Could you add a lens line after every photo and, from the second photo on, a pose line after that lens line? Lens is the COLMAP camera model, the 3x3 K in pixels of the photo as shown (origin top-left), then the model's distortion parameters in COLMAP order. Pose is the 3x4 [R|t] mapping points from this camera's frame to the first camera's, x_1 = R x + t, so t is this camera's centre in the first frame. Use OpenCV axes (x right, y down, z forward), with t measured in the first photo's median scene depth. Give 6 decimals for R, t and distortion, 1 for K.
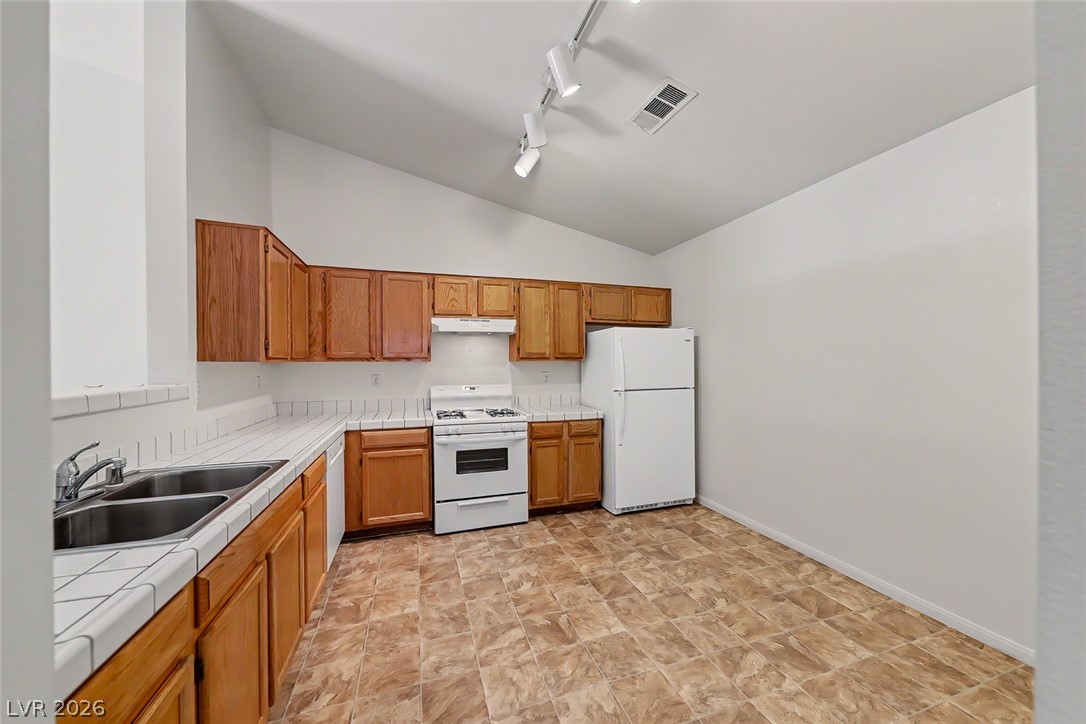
lens RADIAL K [[382.4, 0, 546.9], [0, 382.4, 367.2], [0, 0, 1]] dist [0.000729, 0.000539]
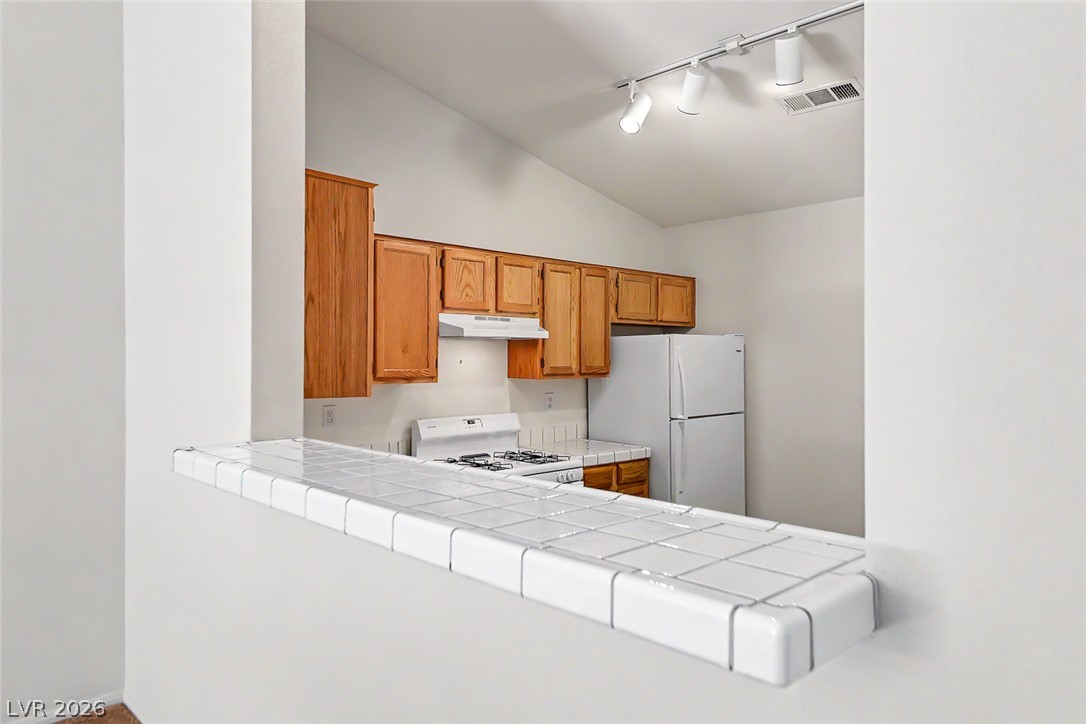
lens RADIAL K [[691.8, 0, 548.1], [0, 691.8, 366.8], [0, 0, 1]] dist [0.001568, -0.028379]
pose [[0.904361, 0.000669, 0.426768, -0.691669], [-0.001725, 0.999996, 0.002088, -0.047215], [-0.426766, -0.002624, 0.904359, -0.117914]]
